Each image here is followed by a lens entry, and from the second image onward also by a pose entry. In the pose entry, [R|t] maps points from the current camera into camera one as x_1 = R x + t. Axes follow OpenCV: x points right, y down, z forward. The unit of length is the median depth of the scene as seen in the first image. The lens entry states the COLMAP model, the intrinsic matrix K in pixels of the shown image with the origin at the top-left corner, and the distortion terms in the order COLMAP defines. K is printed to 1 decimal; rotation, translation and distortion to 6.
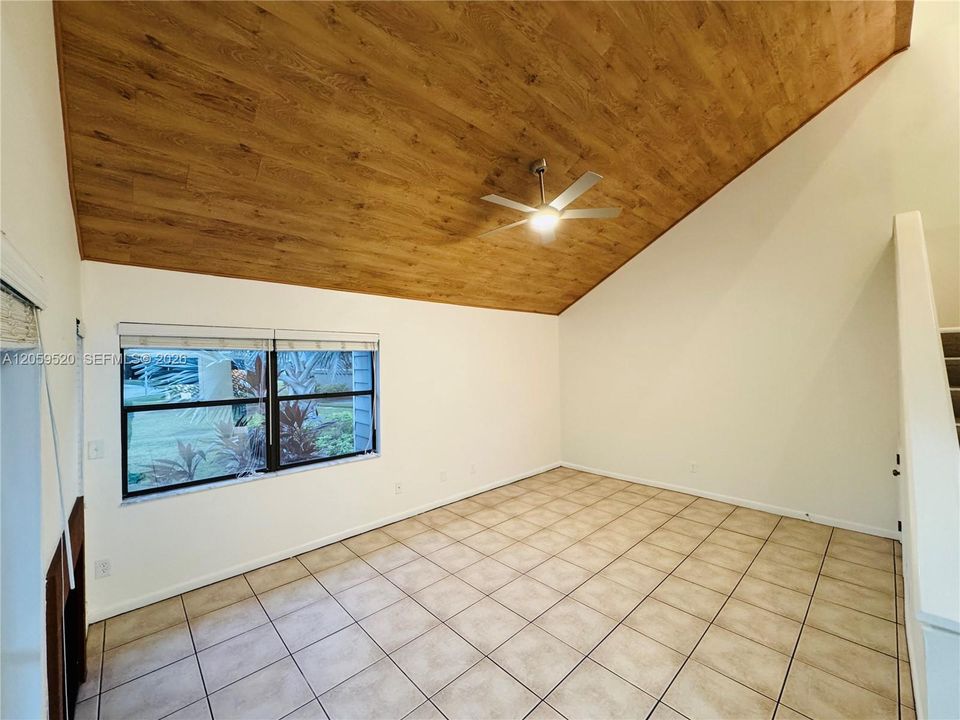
lens RADIAL K [[382.5, 0, 480.0], [0, 382.5, 360.0], [0, 0, 1]] dist [-0.001782, -0.000437]
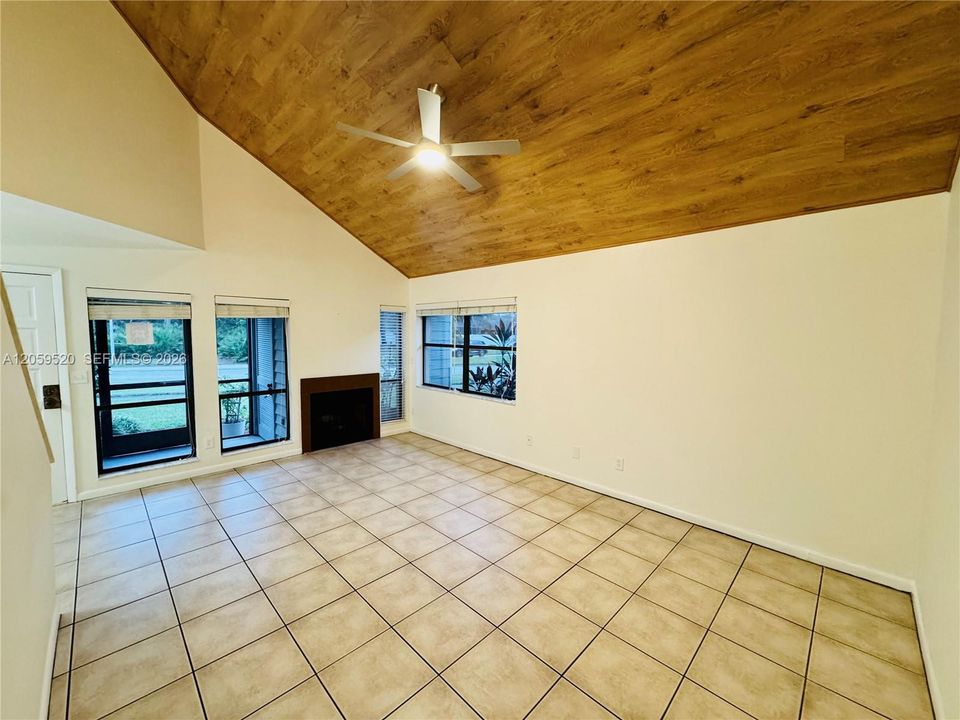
lens RADIAL K [[382.5, 0, 480.0], [0, 382.5, 360.0], [0, 0, 1]] dist [-0.001782, -0.000437]
pose [[0.035997, 0.088361, -0.995438, 0.989261], [-0.003263, 0.996088, 0.088301, 0.019360], [0.999347, 0.000070, 0.036145, 0.981161]]
